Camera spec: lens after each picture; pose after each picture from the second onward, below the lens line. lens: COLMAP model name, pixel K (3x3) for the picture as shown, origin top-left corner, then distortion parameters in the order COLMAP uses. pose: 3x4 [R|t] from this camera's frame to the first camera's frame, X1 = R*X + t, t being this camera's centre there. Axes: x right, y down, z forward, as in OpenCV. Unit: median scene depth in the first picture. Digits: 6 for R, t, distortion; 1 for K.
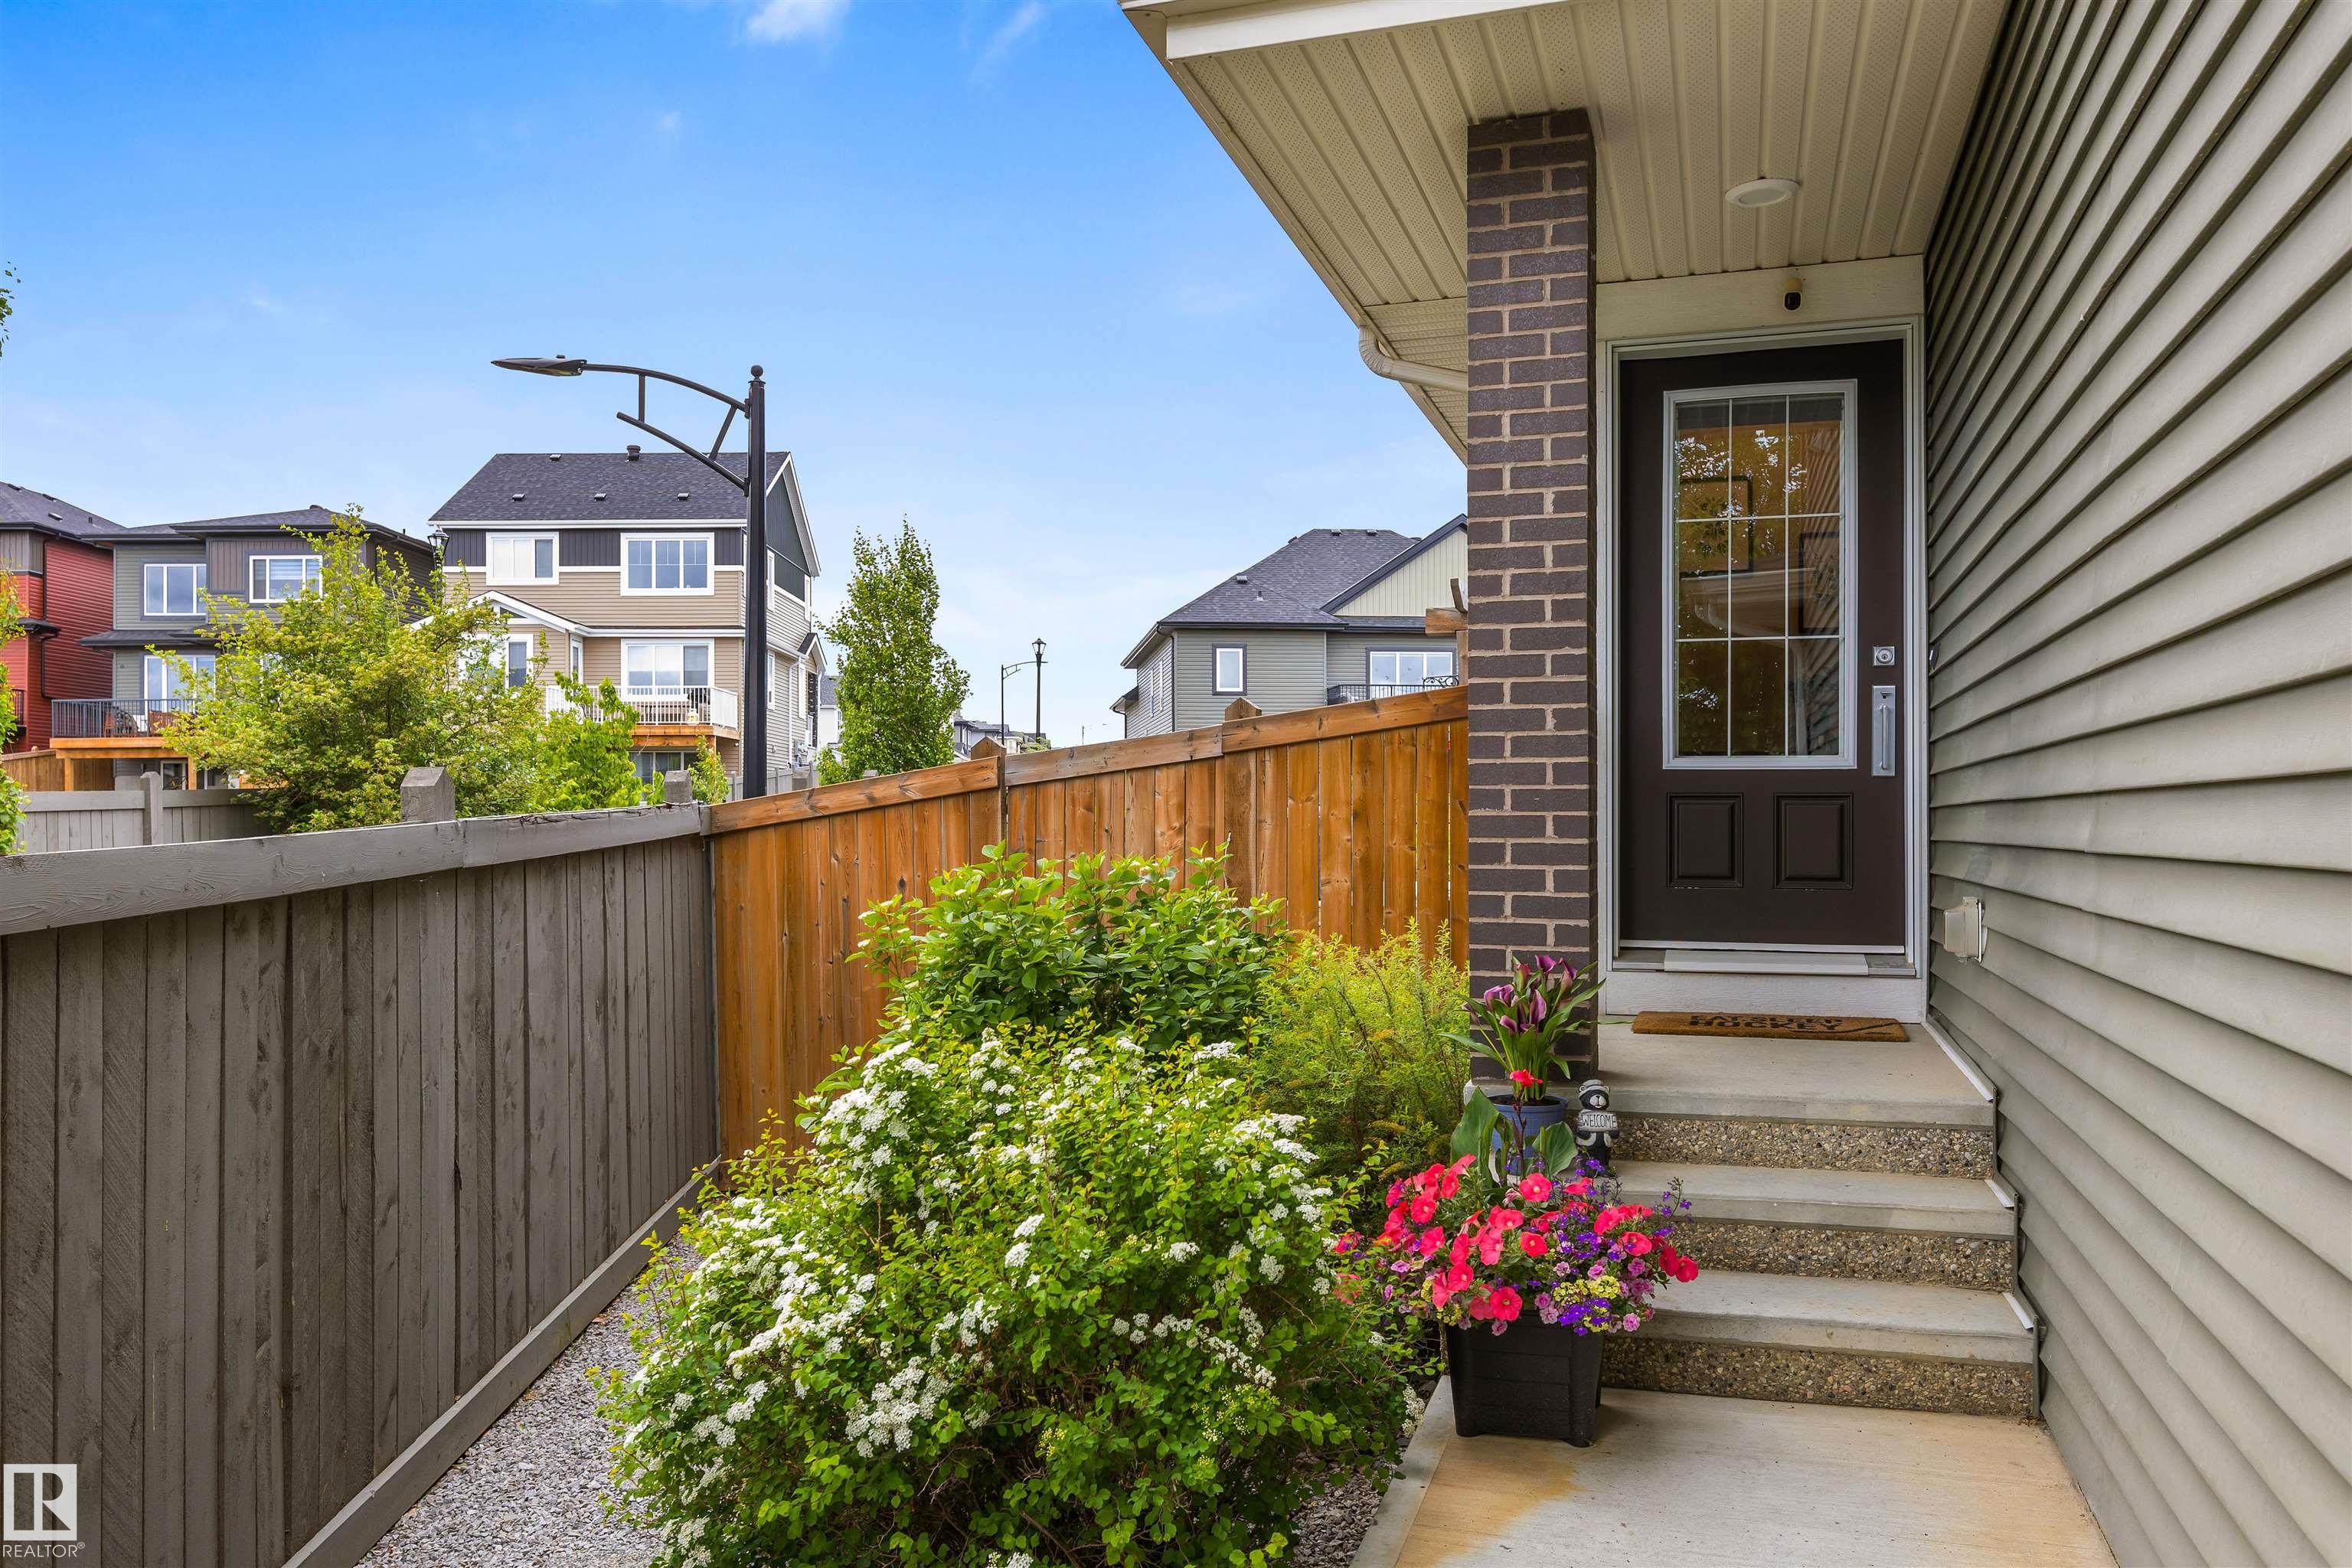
lens RADIAL K [[1700.3, 0, 1226.4], [0, 1700.3, 793.2], [0, 0, 1]] dist [0.003904, 0.002239]
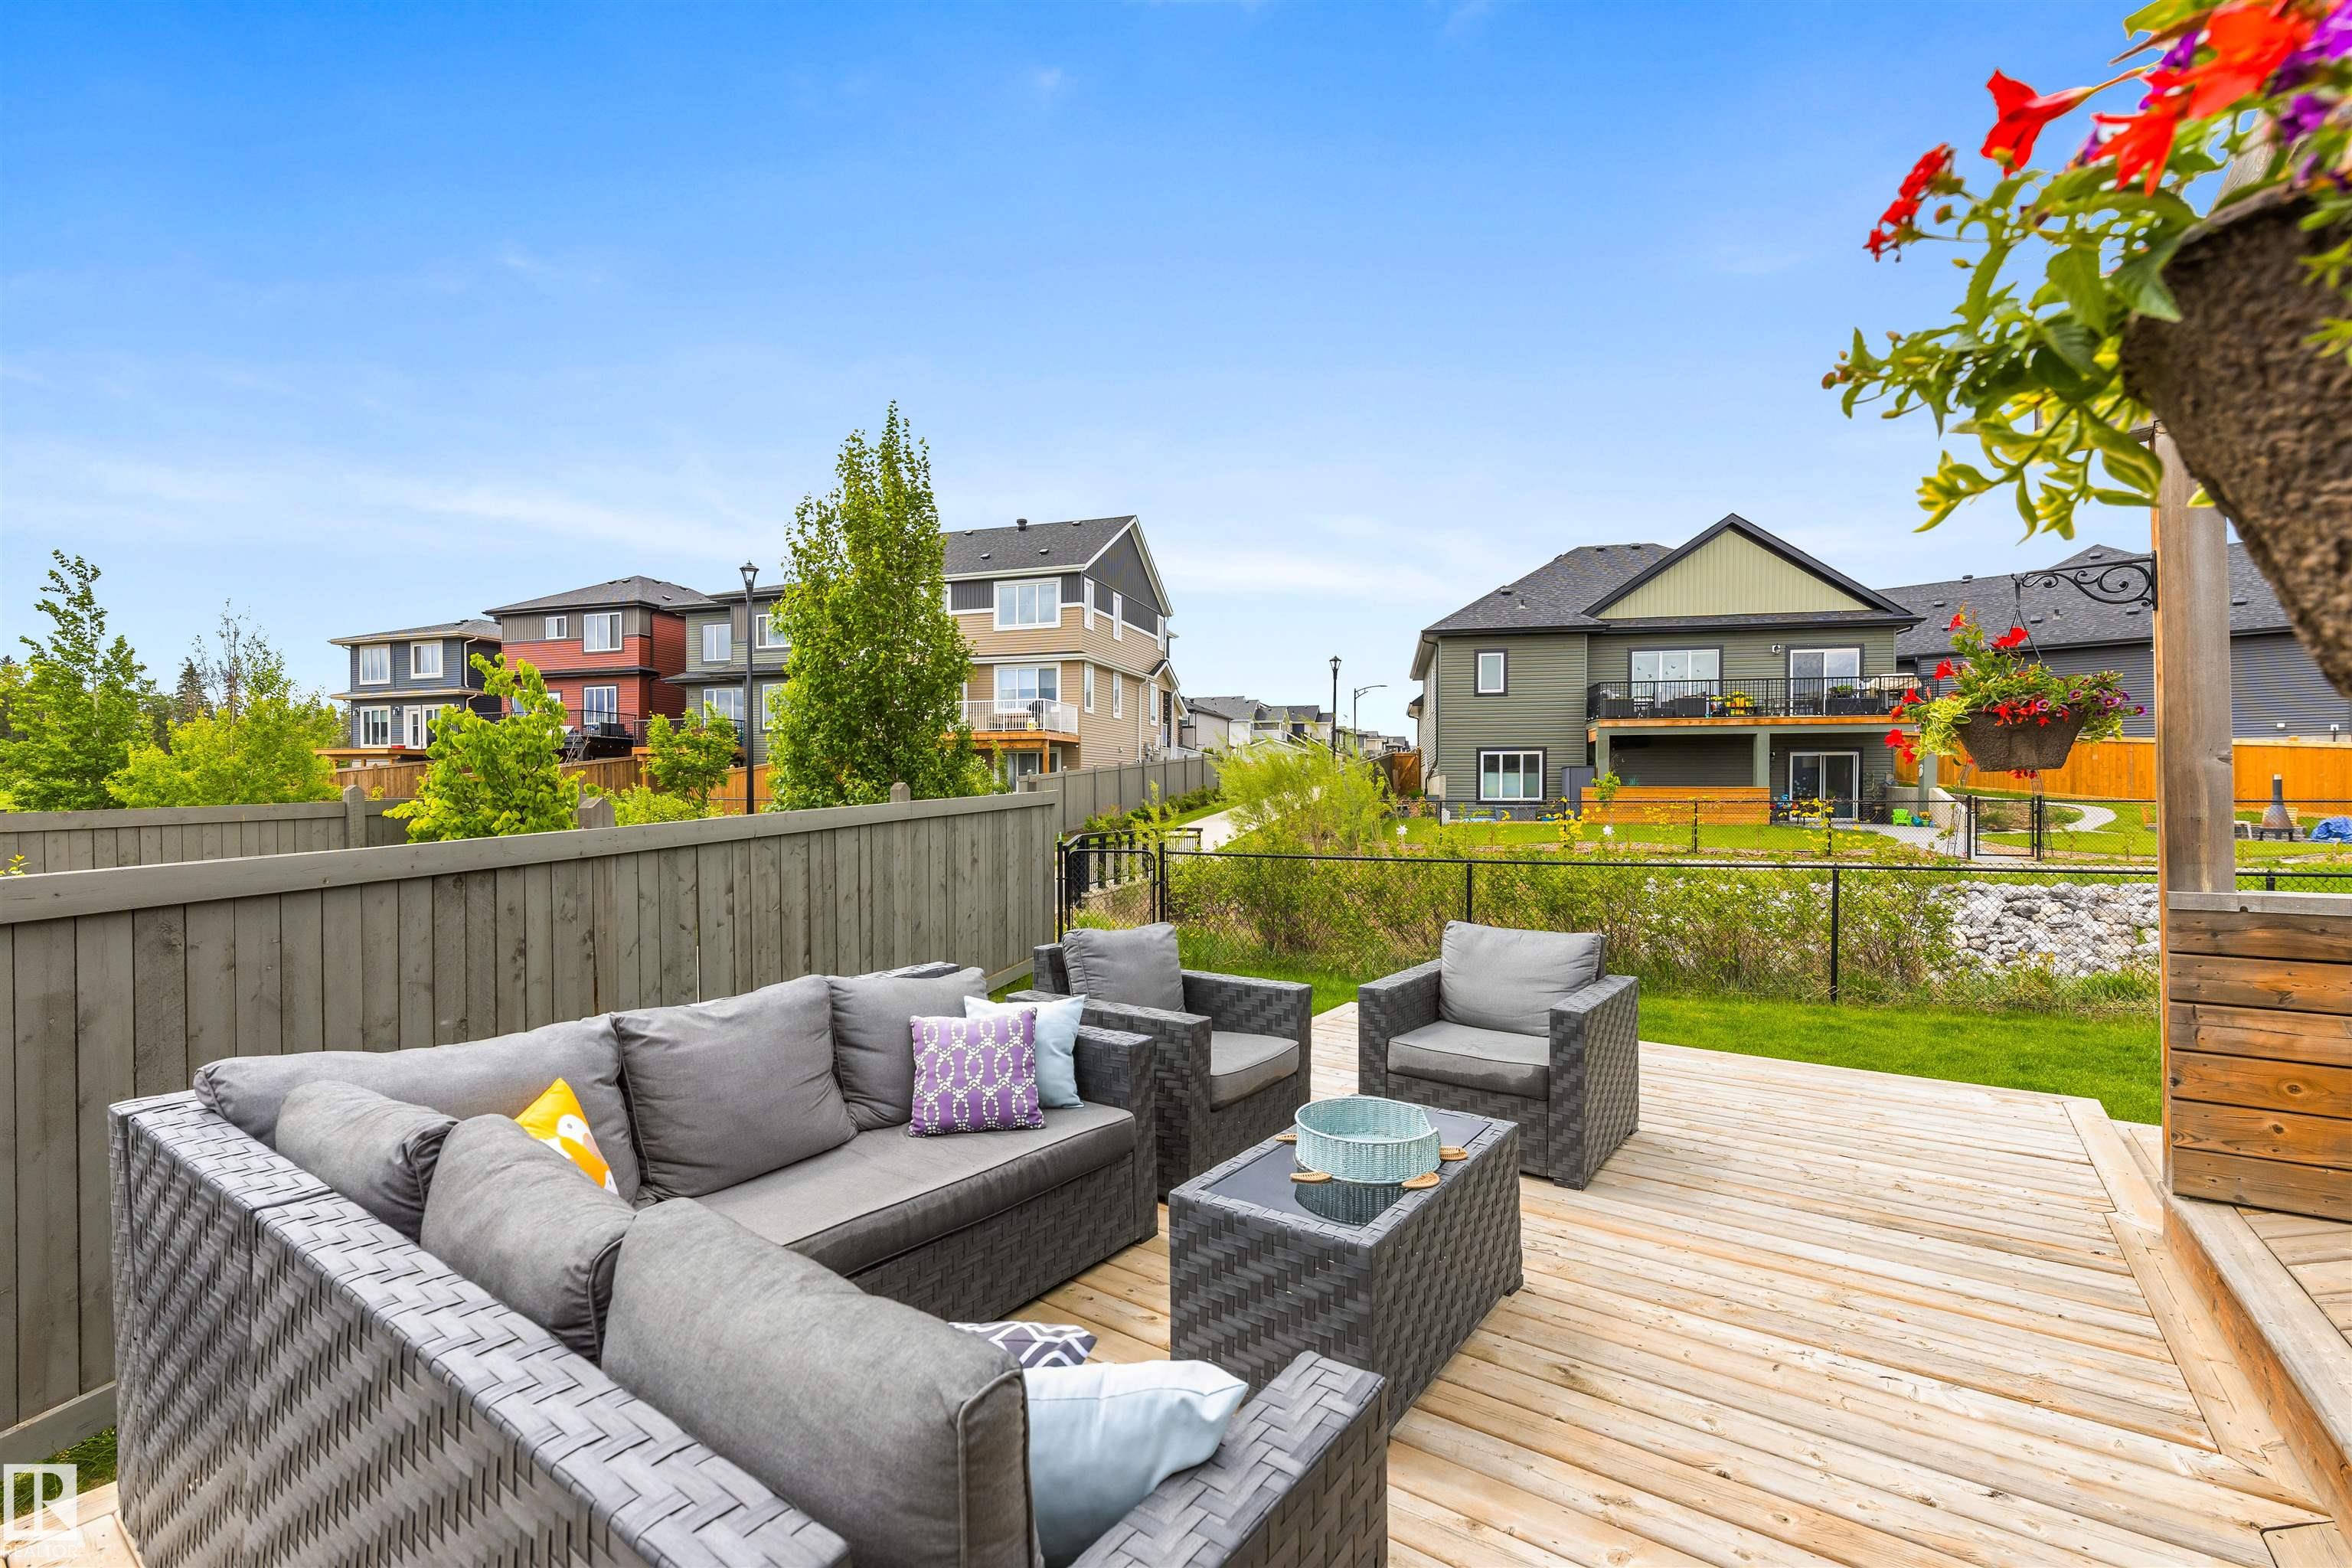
lens RADIAL K [[1027.8, 0, 1176.0], [0, 1027.8, 784.0], [0, 0, 1]] dist [0.000281, 0.000262]
pose [[0.940808, 0.002540, -0.338930, 0.035301], [0.000411, 0.999963, 0.008635, -0.007557], [0.338939, -0.008263, 0.940772, 0.317918]]
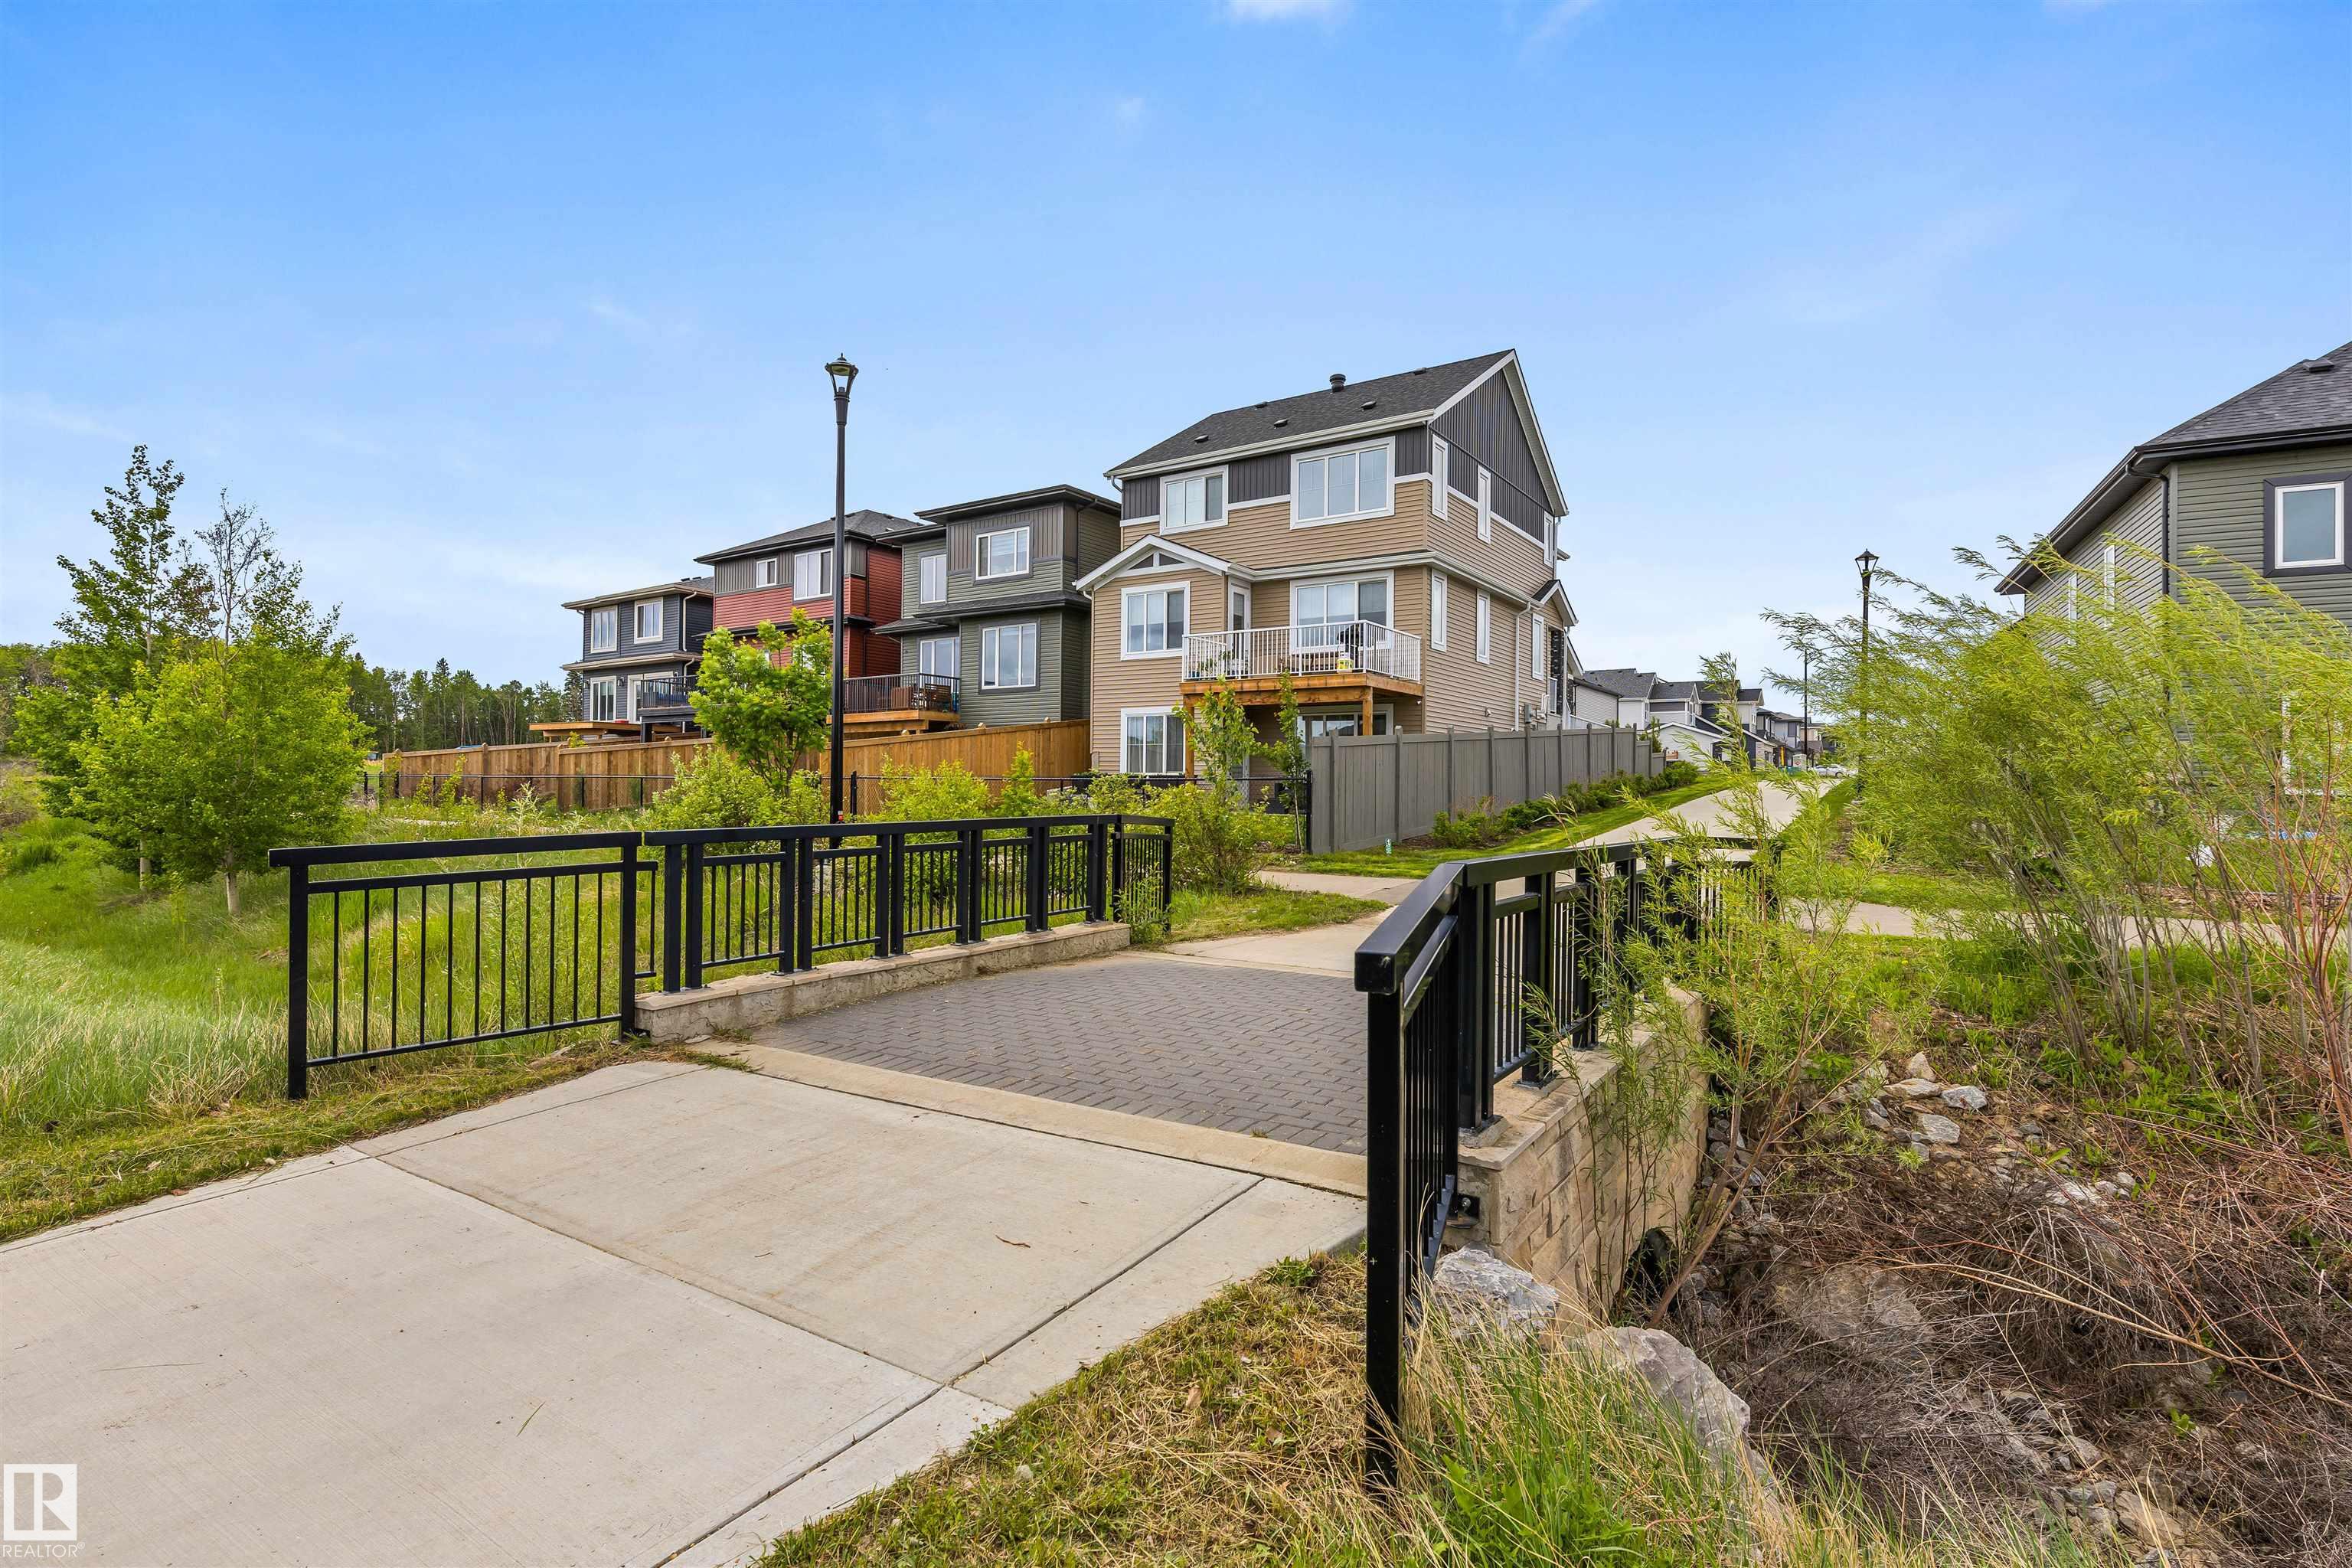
lens RADIAL K [[1085.5, 0, 1176.0], [0, 1085.5, 784.0], [0, 0, 1]] dist [-0.017717, -0.000036]
pose [[0.791108, 0.009647, -0.611601, -0.073065], [-0.006269, 0.999951, 0.007664, 0.005537], [0.611645, -0.002229, 0.791129, 0.543136]]
